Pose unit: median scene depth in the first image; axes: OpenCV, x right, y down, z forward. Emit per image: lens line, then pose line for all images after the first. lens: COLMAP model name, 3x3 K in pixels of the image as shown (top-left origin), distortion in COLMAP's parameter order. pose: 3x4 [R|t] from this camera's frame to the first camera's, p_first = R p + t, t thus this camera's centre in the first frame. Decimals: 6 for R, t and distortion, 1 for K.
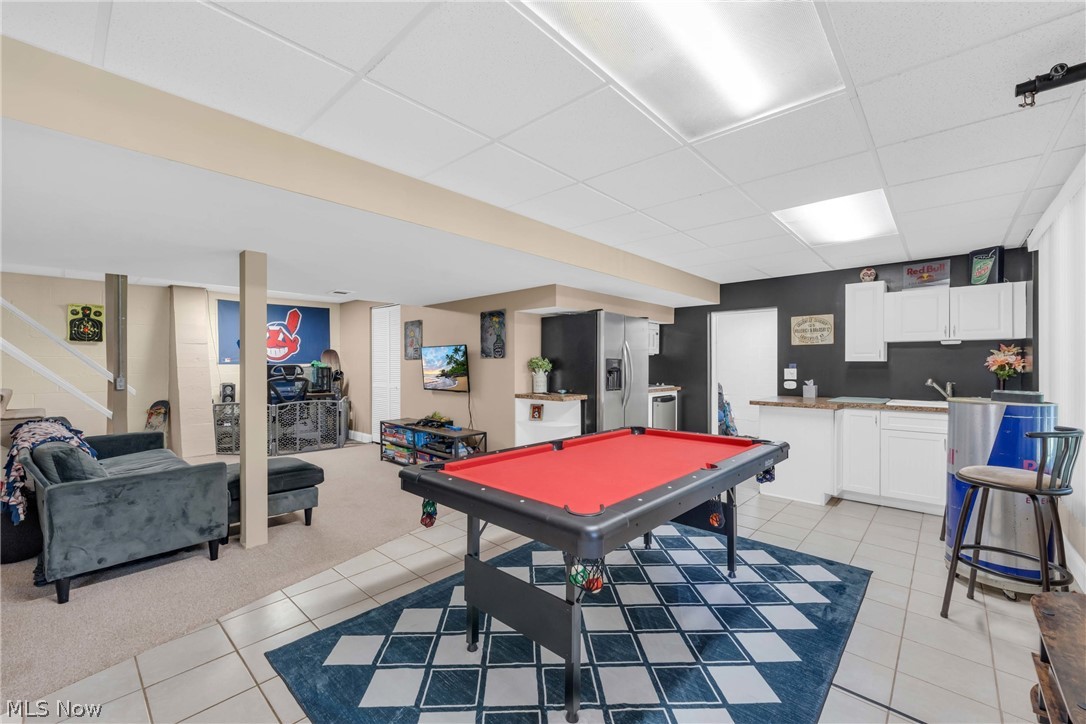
lens RADIAL K [[444.9, 0, 545.3], [0, 444.9, 360.7], [0, 0, 1]] dist [0.000071, -0.000114]
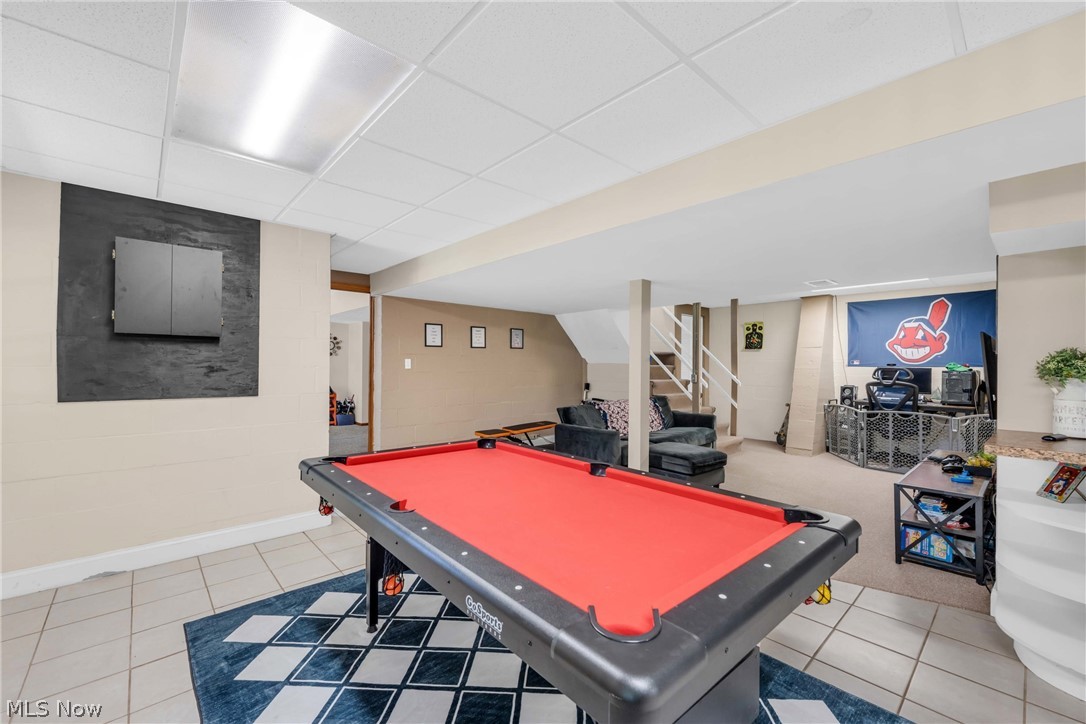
lens RADIAL K [[444.9, 0, 548.0], [0, 444.9, 362.2], [0, 0, 1]] dist [0.000071, -0.000114]
pose [[-0.092417, -0.004515, -0.995710, 0.430871], [-0.002719, 0.999987, -0.004282, 0.005540], [0.995717, 0.002312, -0.092428, 0.532227]]
